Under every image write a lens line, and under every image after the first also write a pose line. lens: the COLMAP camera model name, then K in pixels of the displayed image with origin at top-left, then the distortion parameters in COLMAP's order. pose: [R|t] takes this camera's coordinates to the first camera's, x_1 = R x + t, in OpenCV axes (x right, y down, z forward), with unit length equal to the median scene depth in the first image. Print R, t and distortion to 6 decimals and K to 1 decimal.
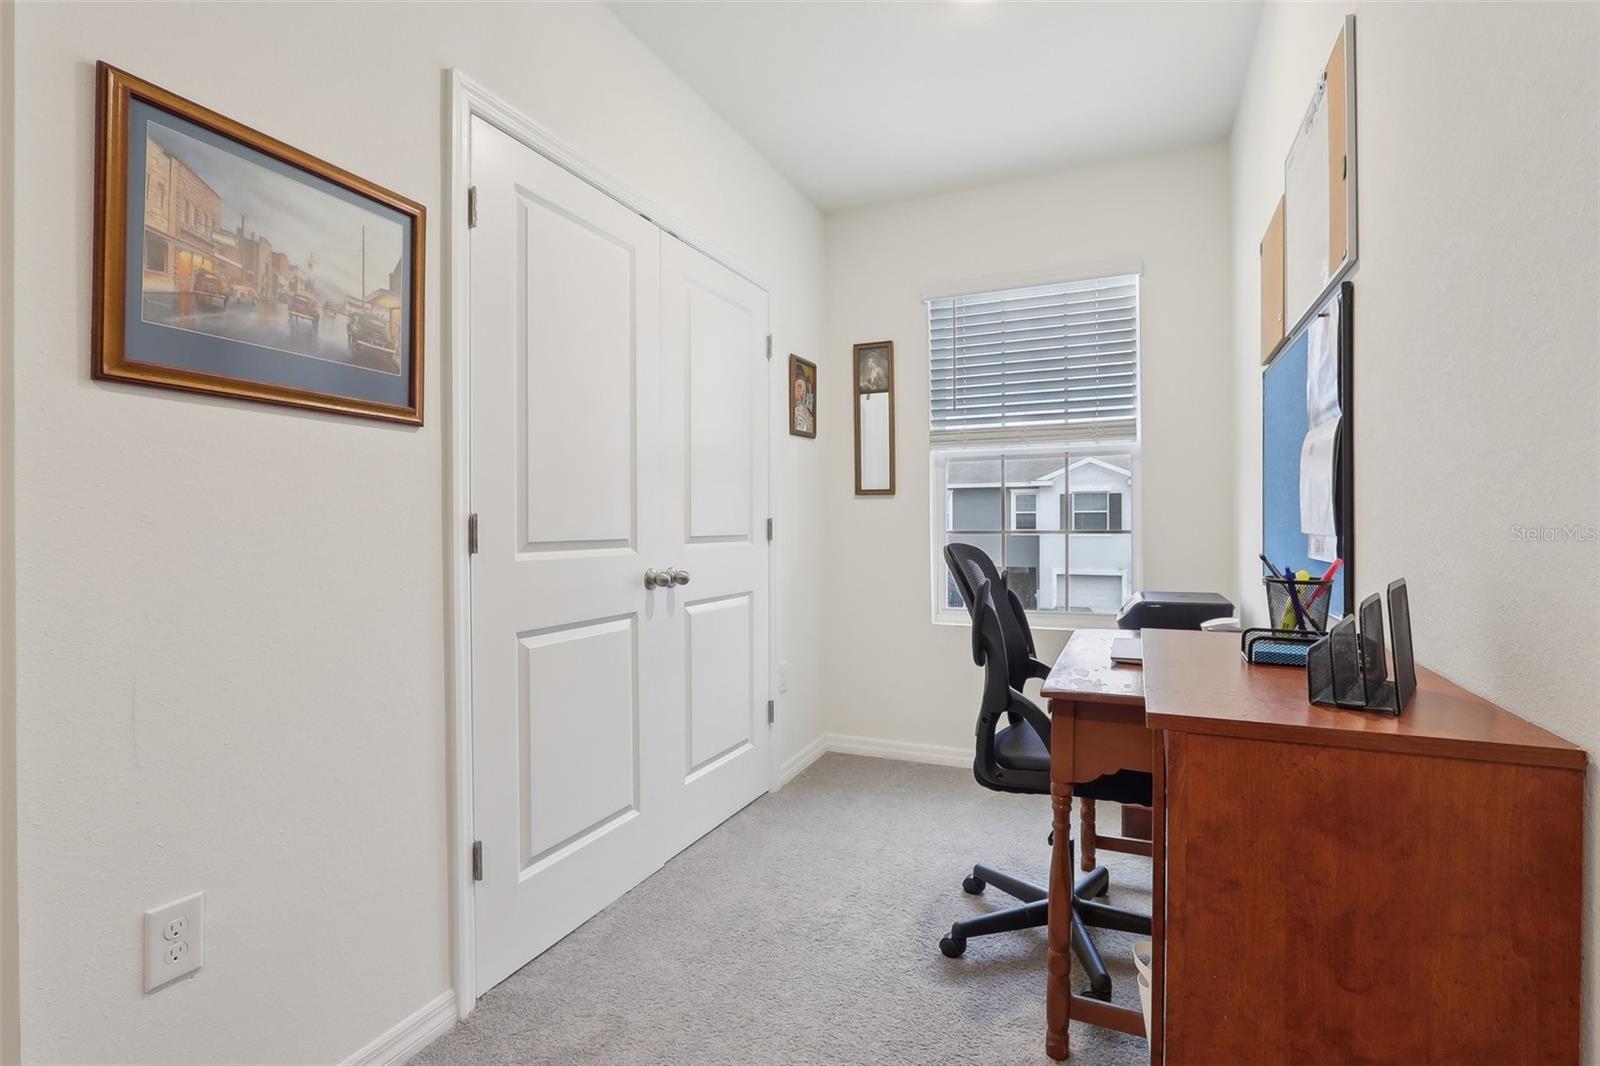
lens RADIAL K [[782.4, 0, 793.7], [0, 782.4, 529.9], [0, 0, 1]] dist [-0.016896, 0.001073]
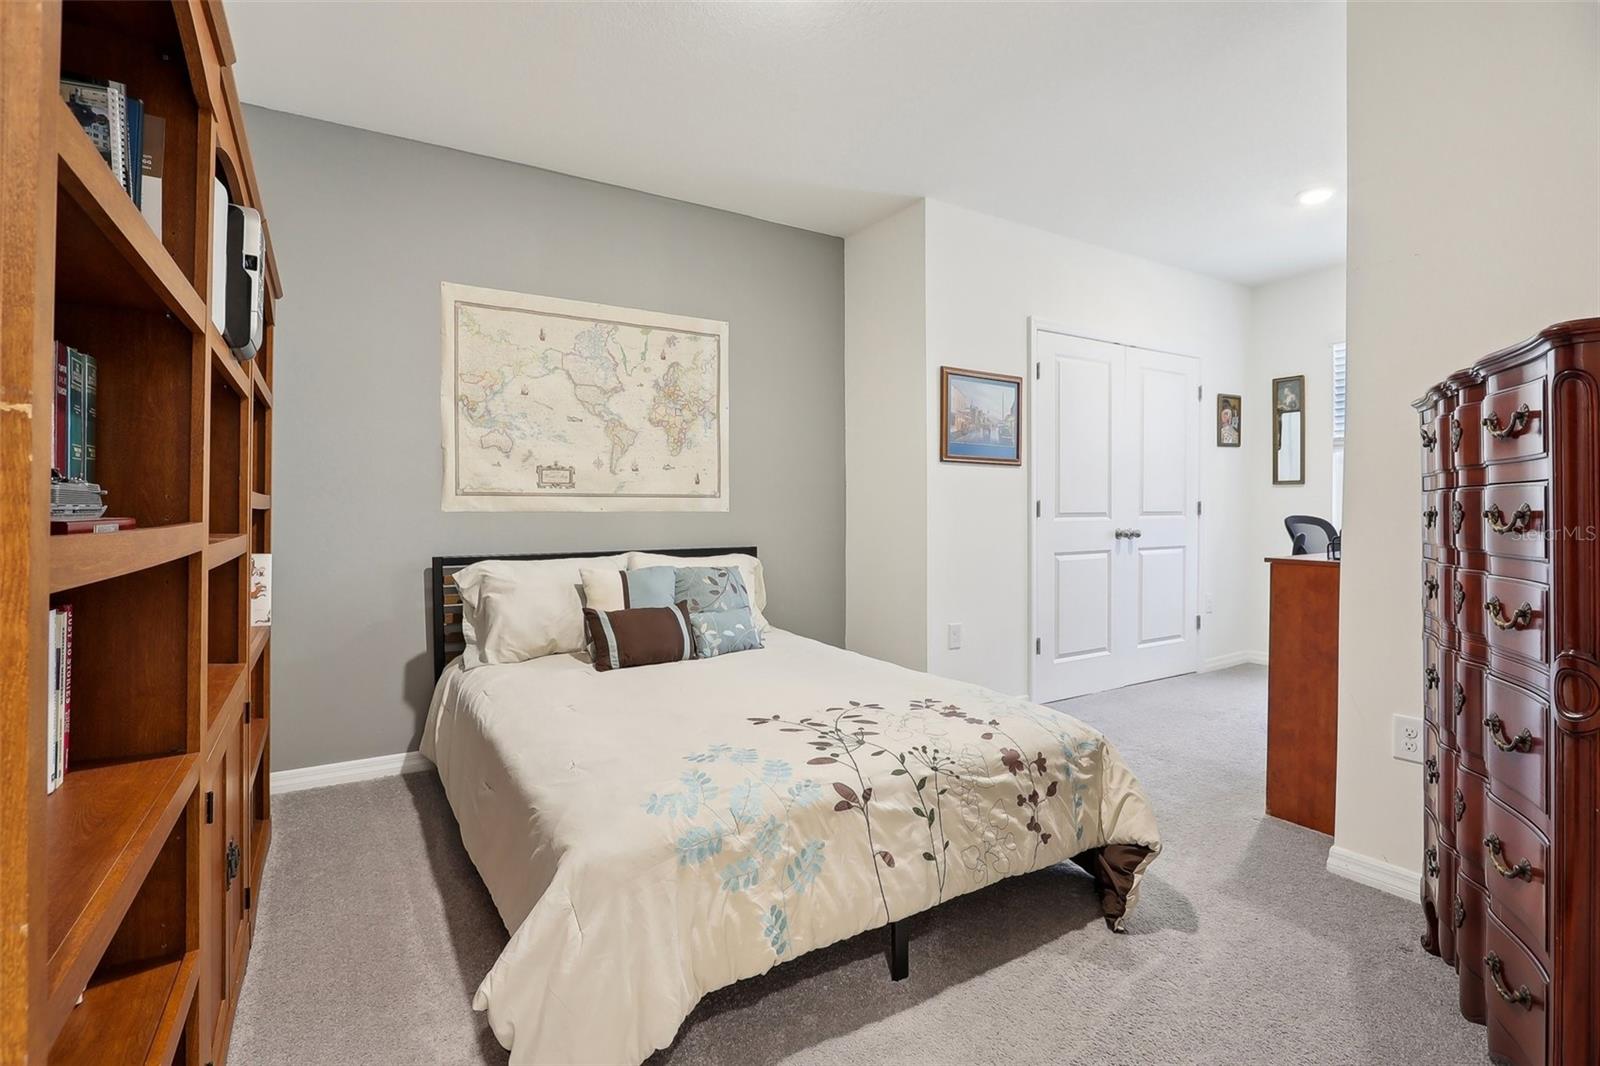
lens RADIAL K [[742.1, 0, 791.4], [0, 742.1, 517.8], [0, 0, 1]] dist [-0.016637, 0.001231]
pose [[0.823403, 0.011022, -0.567351, 0.178373], [-0.005140, 0.999915, 0.011966, 0.006583], [0.567434, -0.006937, 0.823389, -0.915772]]
